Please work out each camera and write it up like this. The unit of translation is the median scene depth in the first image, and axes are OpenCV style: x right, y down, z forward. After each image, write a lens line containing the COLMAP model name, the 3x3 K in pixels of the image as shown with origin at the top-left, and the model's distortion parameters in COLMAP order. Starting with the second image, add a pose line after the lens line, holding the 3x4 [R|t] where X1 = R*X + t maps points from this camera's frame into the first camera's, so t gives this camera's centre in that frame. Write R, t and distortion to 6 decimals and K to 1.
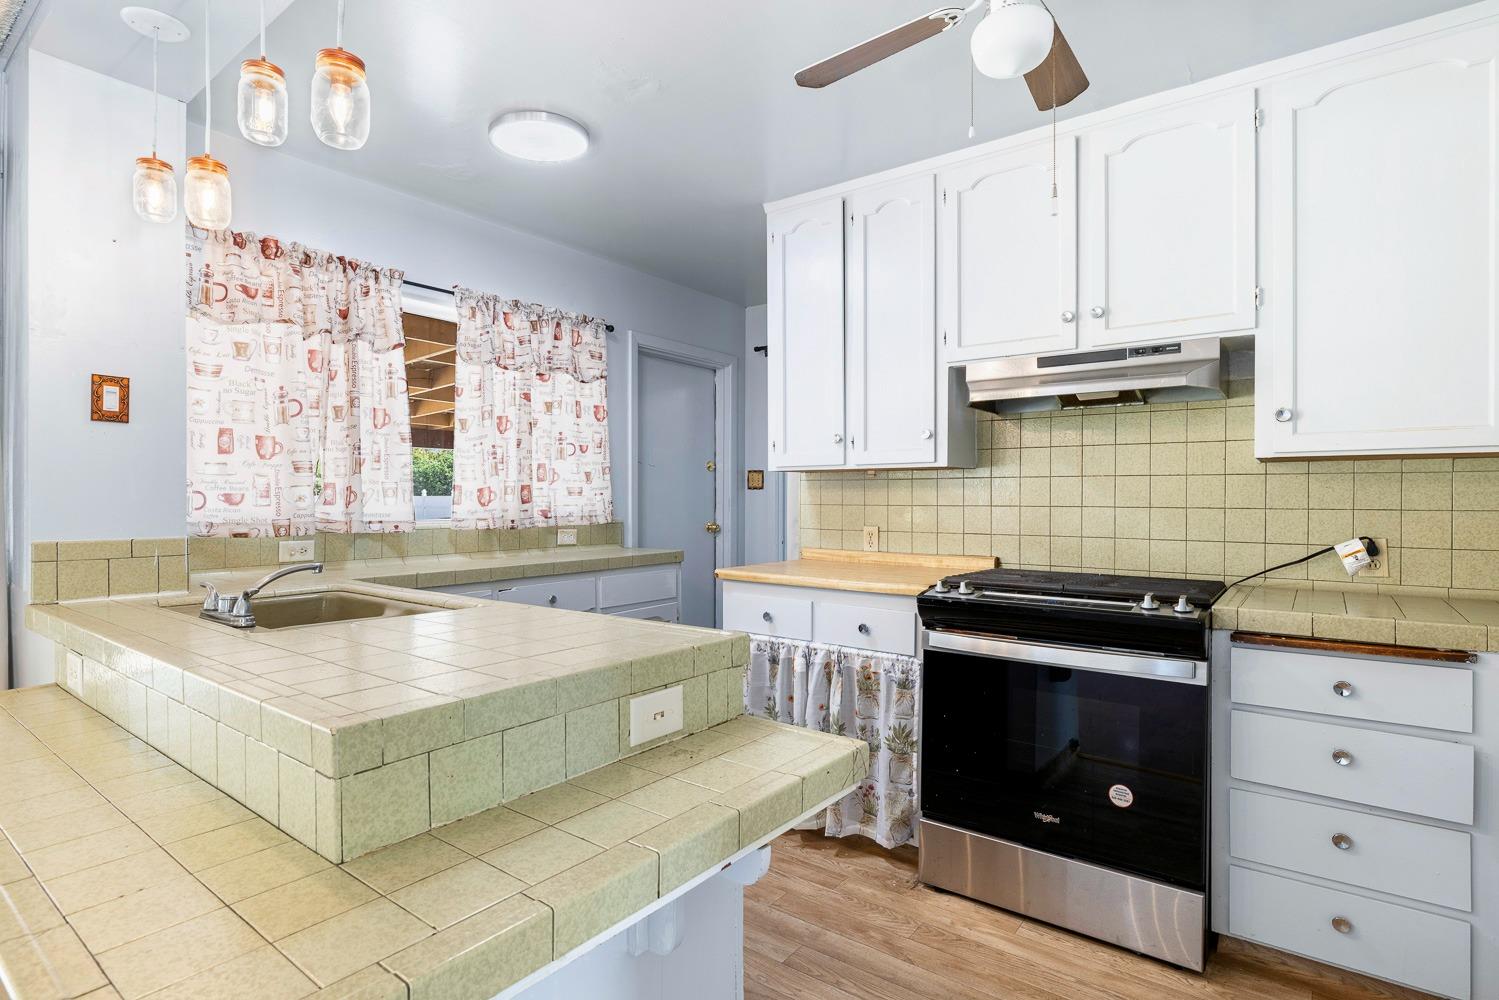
lens RADIAL K [[766.1, 0, 753.2], [0, 766.1, 498.7], [0, 0, 1]] dist [-0.001968, -0.000406]
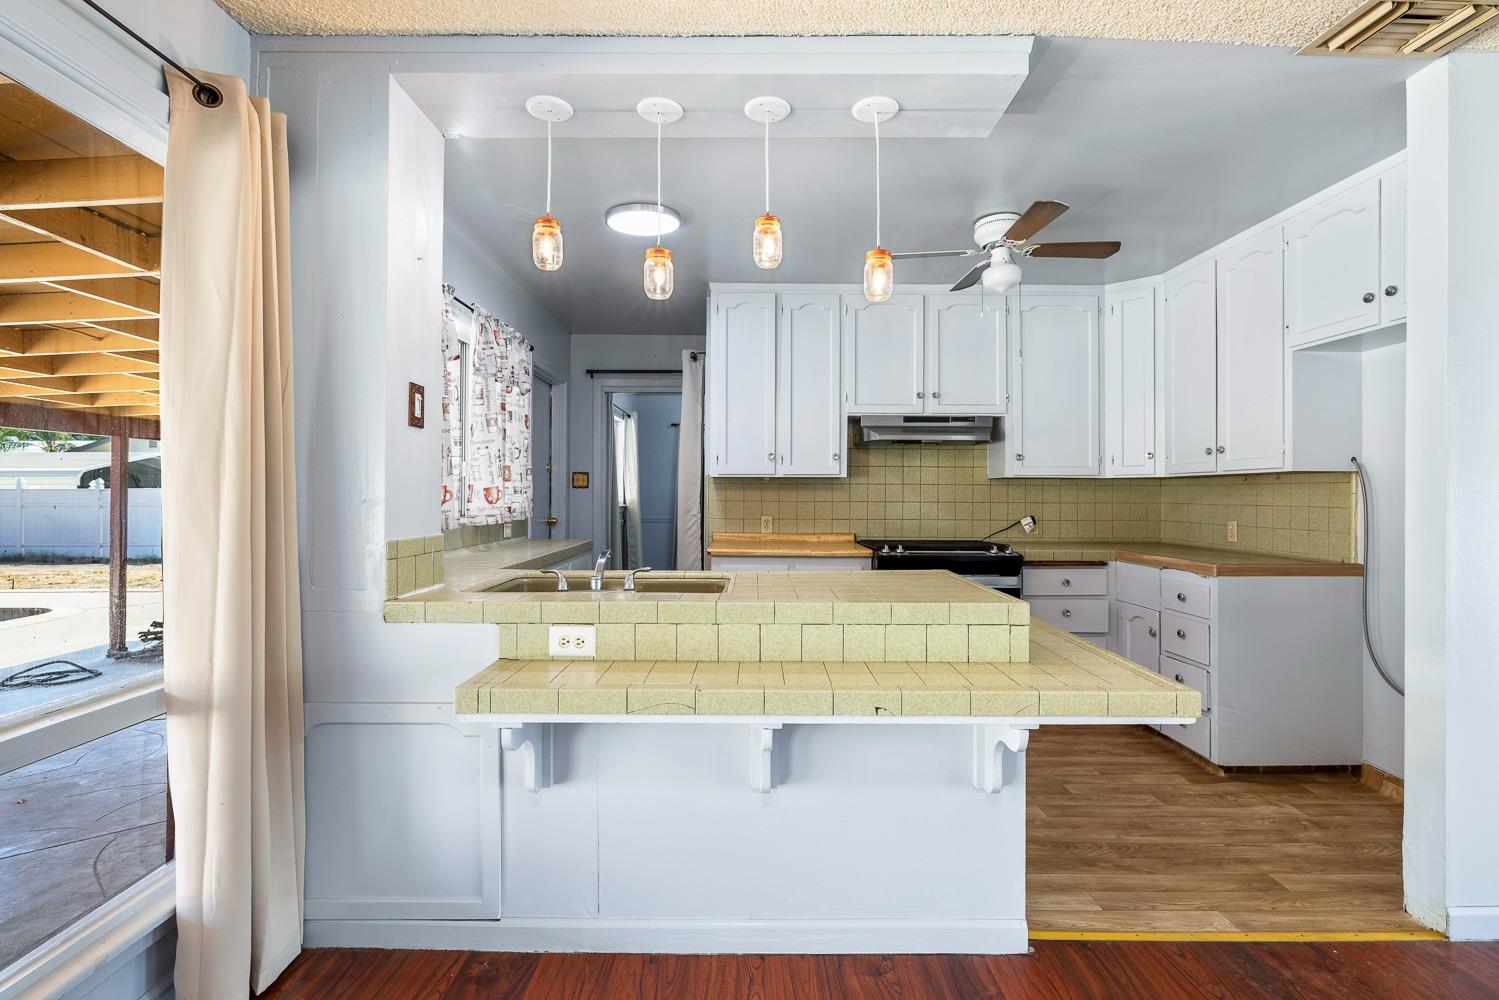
lens RADIAL K [[696.0, 0, 749.6], [0, 696.0, 489.5], [0, 0, 1]] dist [-0.011381, 0.002039]
pose [[0.793624, 0.005879, 0.608380, -0.803135], [-0.002601, 0.999977, -0.006271, -0.006690], [-0.608403, 0.003394, 0.793621, -0.035856]]
